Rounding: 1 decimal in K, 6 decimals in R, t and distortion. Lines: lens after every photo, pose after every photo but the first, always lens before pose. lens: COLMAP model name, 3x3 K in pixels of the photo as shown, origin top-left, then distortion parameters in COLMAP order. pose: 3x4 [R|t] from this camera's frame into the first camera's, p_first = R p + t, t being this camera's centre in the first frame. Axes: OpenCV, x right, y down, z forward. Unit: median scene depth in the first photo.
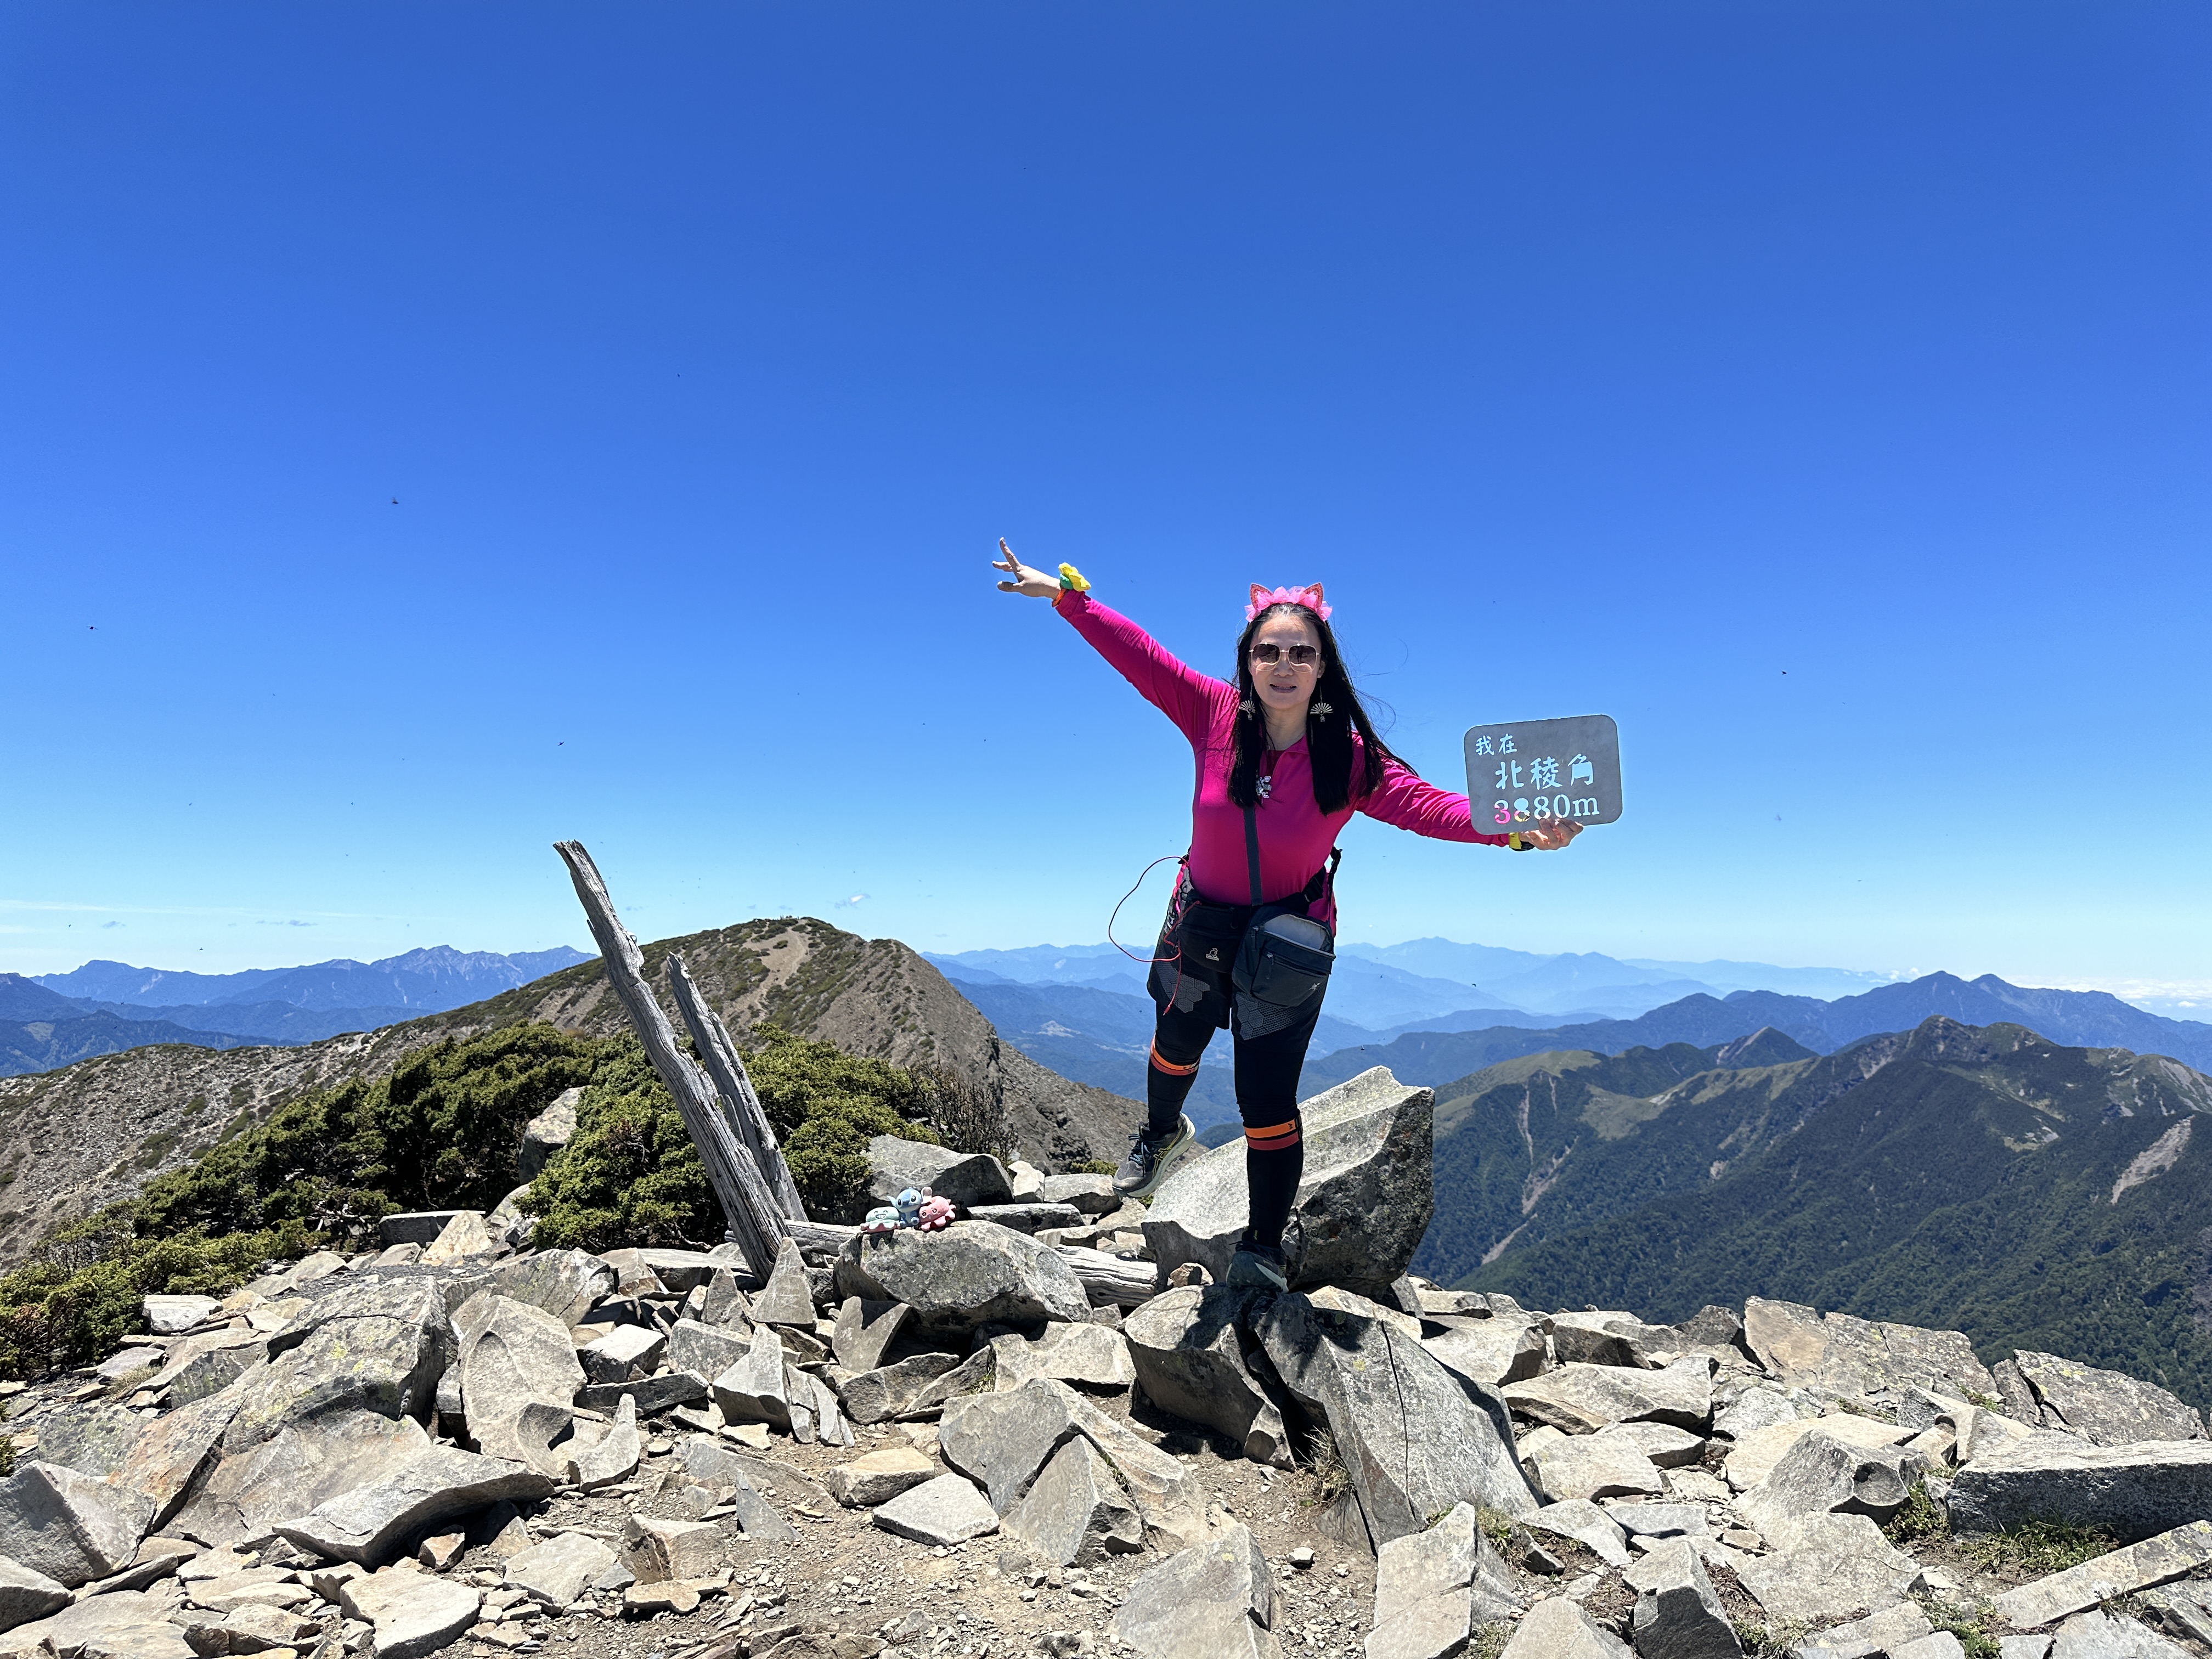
lens RADIAL K [[1545.6, 0, 1106.0], [0, 1545.6, 829.5], [0, 0, 1]] dist [0.012813, -0.024429]
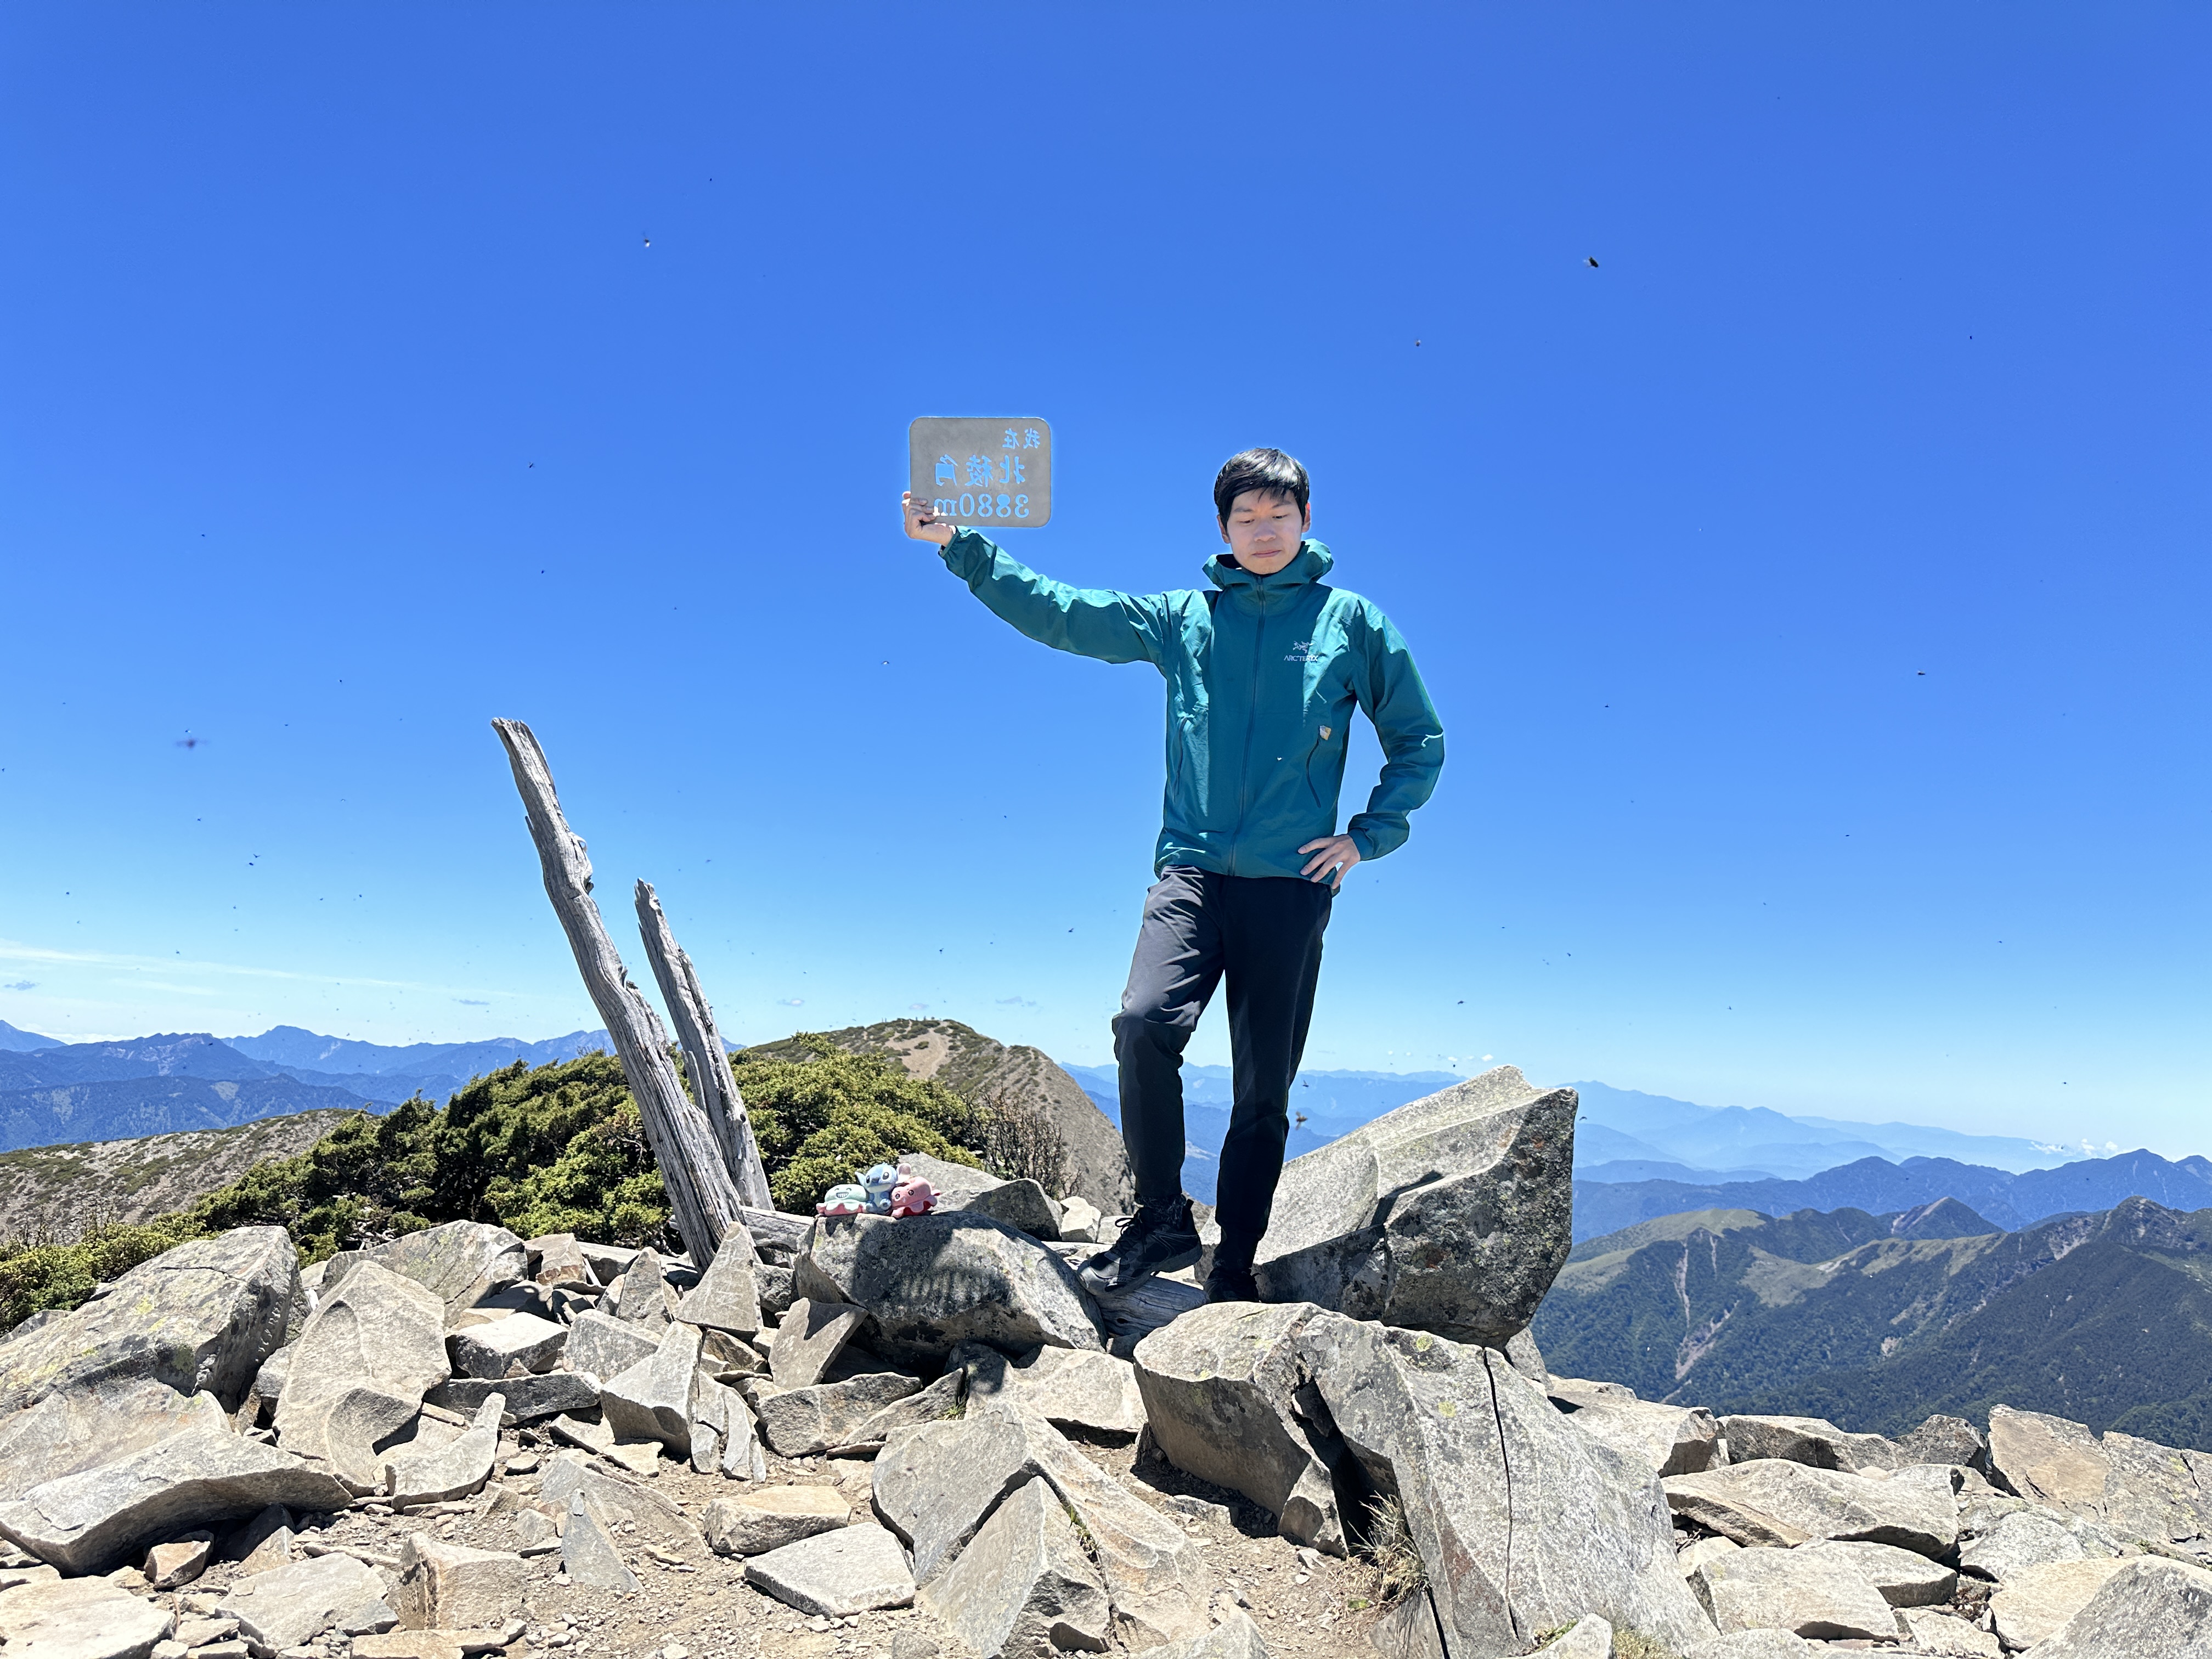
lens RADIAL K [[1548.1, 0, 1108.5], [0, 1548.1, 858.3], [0, 0, 1]] dist [-0.000413, -0.006528]
pose [[0.994238, 0.045303, -0.097149, 0.052301], [-0.050952, 0.997103, -0.056473, 0.111372], [0.094309, 0.061098, 0.993666, 0.214927]]
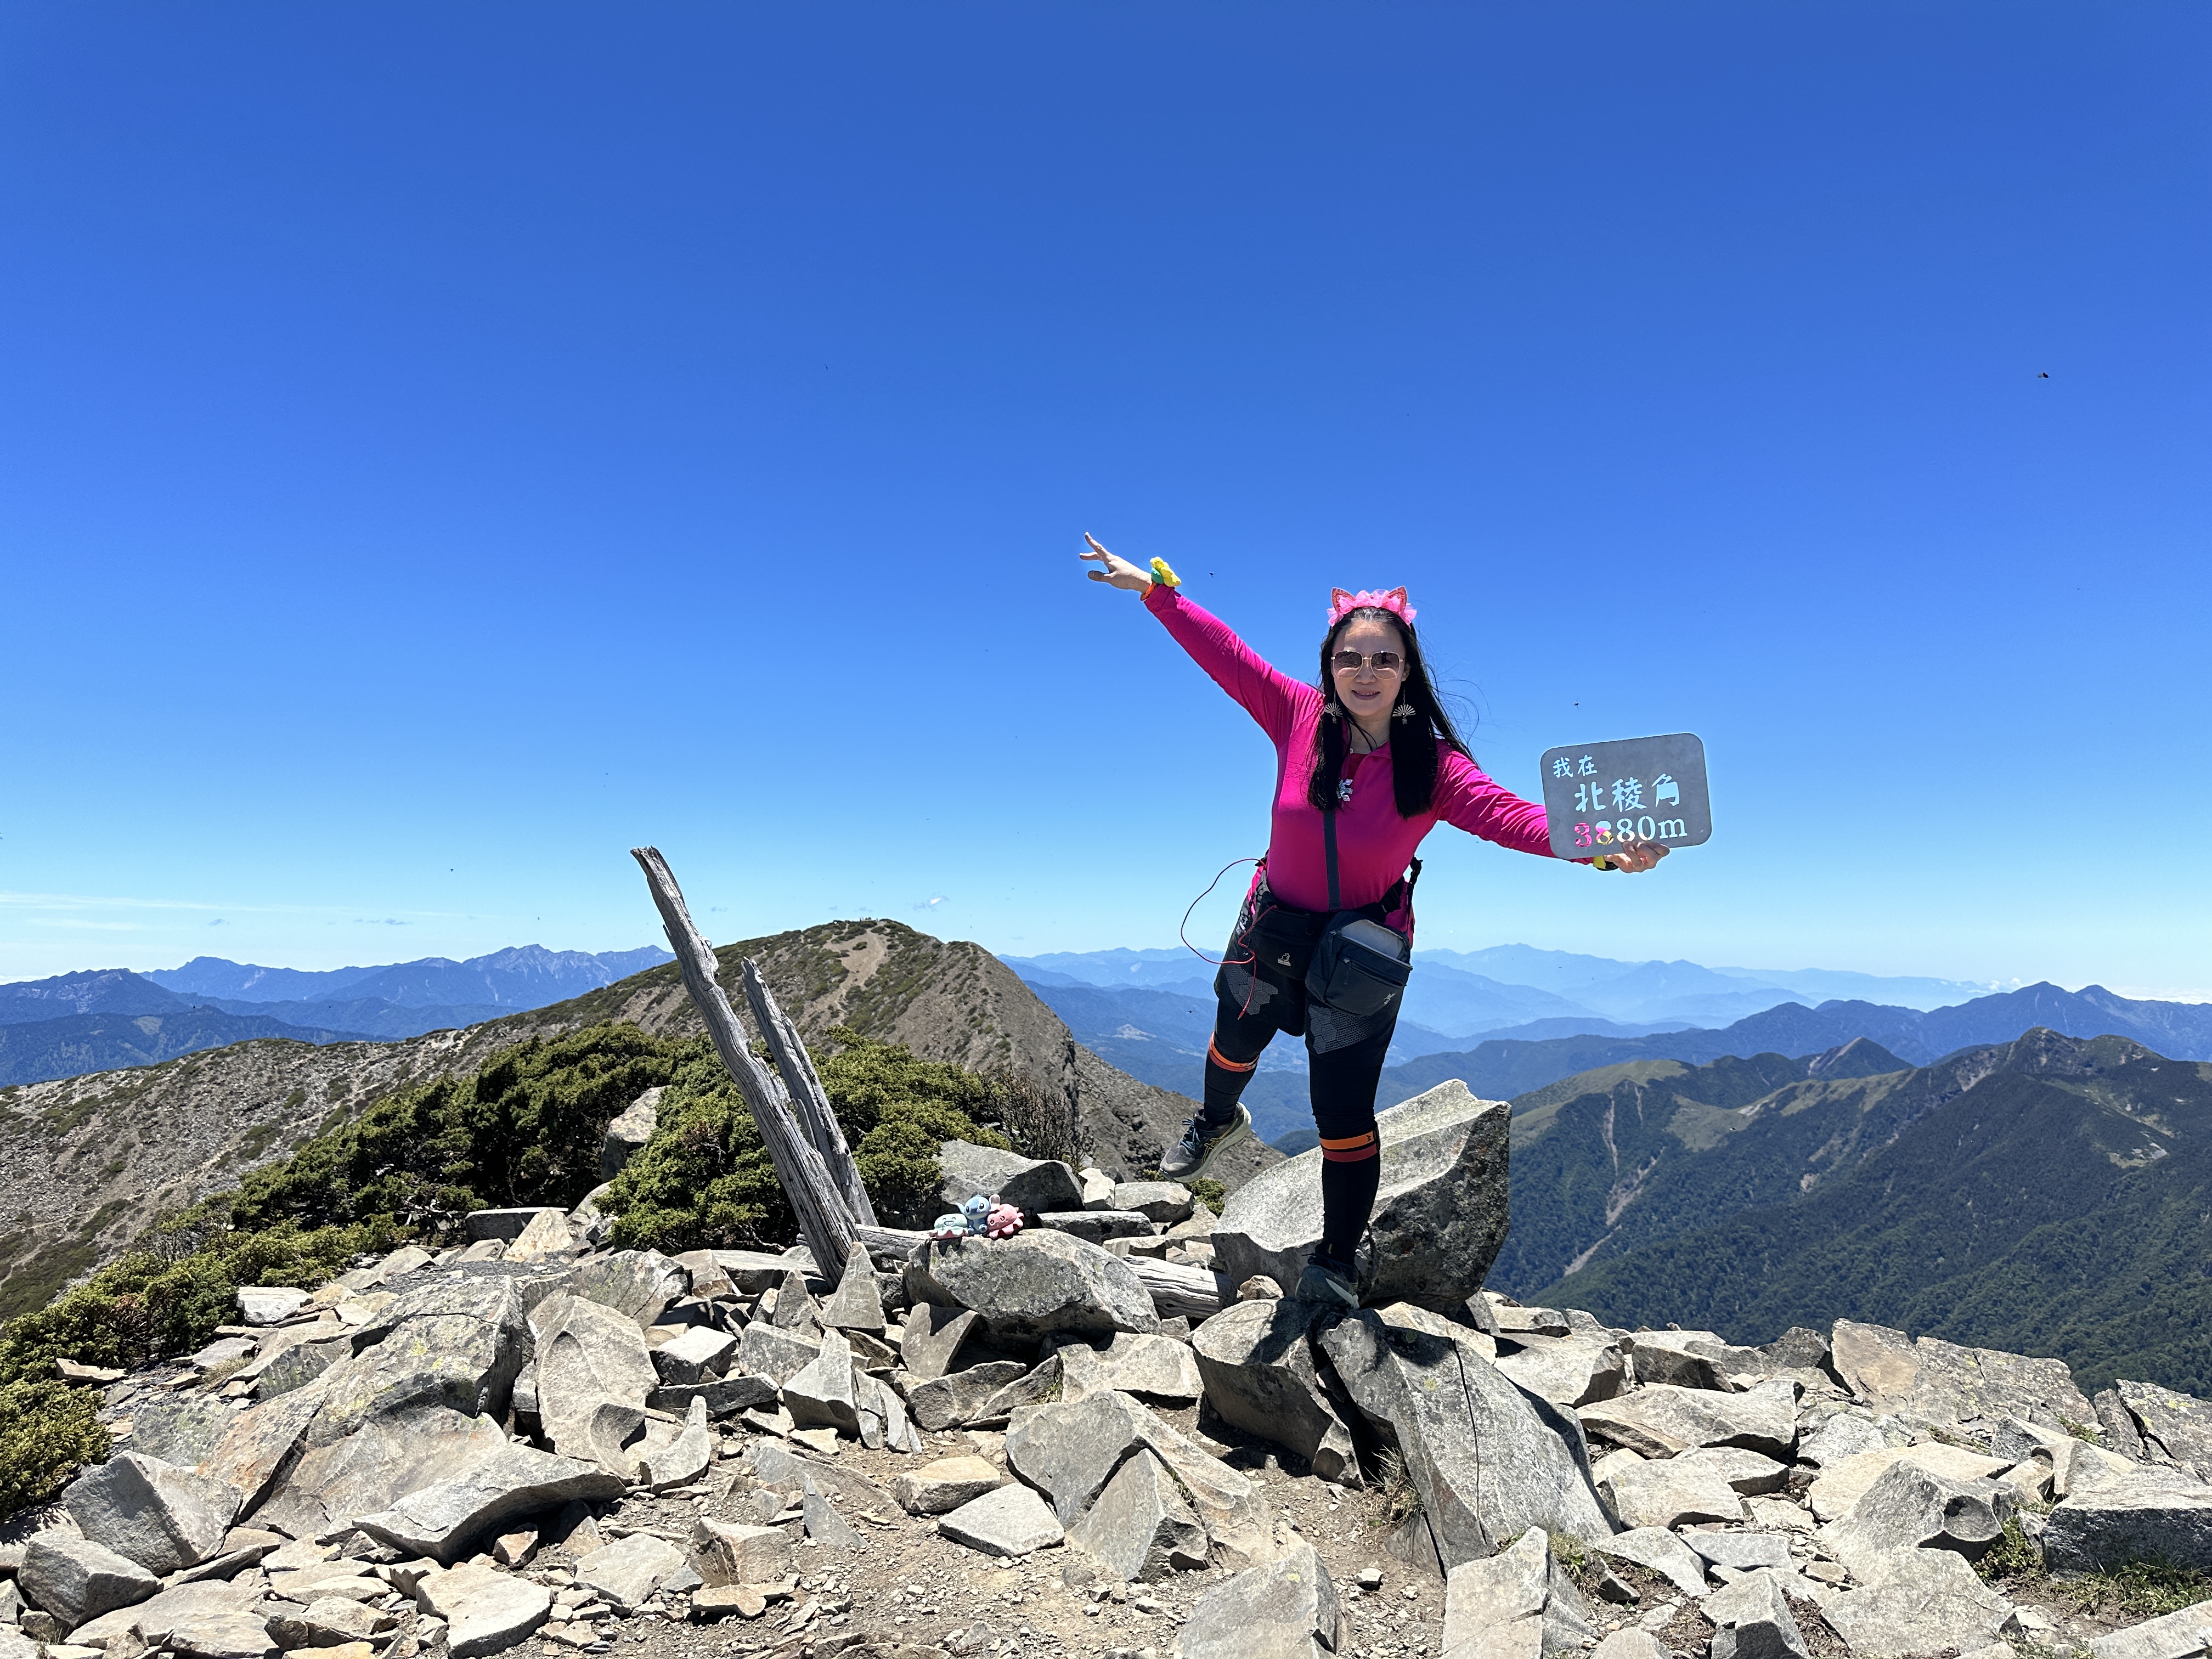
lens RADIAL K [[1545.6, 0, 1106.0], [0, 1545.6, 829.5], [0, 0, 1]] dist [0.012813, -0.024429]
pose [[0.998738, 0.003110, -0.050134, 0.004676], [-0.003218, 0.999993, -0.002064, -0.002804], [0.050128, 0.002223, 0.998740, 0.004507]]
